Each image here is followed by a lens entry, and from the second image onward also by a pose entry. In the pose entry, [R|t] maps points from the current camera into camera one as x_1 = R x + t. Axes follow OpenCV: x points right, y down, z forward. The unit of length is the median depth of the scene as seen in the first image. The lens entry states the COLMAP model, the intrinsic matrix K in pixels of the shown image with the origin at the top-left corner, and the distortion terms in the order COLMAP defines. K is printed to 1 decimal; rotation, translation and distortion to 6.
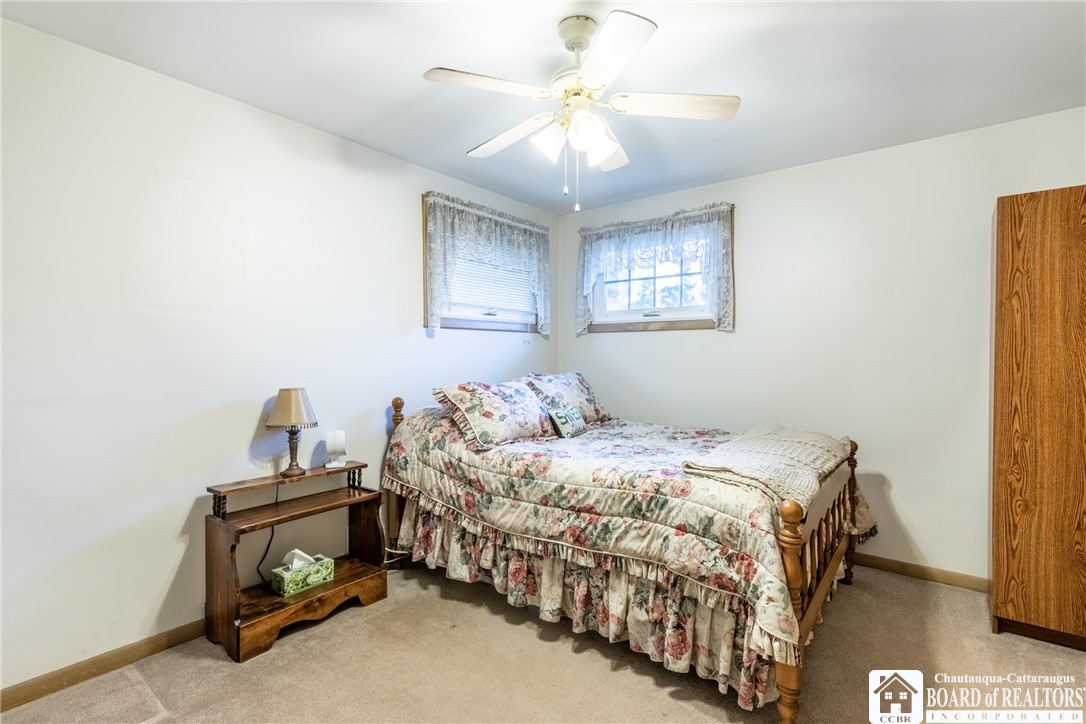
lens RADIAL K [[501.5, 0, 536.9], [0, 501.5, 362.7], [0, 0, 1]] dist [0.001496, -0.001398]
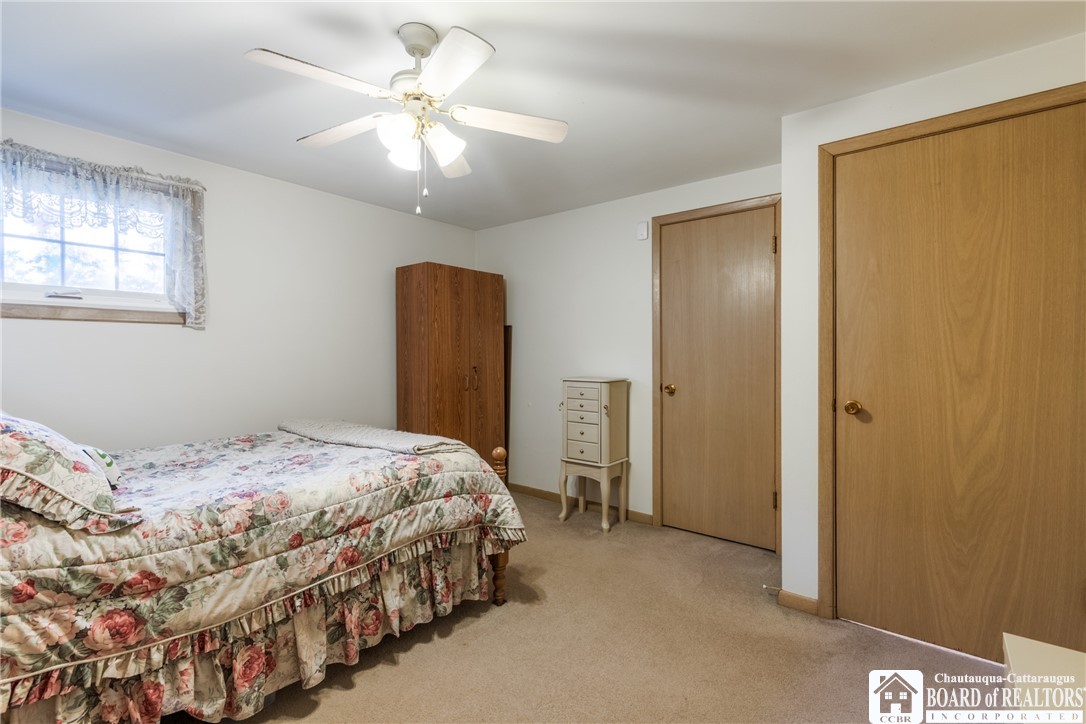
lens RADIAL K [[501.5, 0, 534.6], [0, 501.5, 354.1], [0, 0, 1]] dist [0.001496, -0.001398]
pose [[0.020473, -0.000217, 0.999790, -0.789795], [0.016107, 0.999870, -0.000113, -0.011922], [-0.999661, 0.016106, 0.020474, 0.630325]]
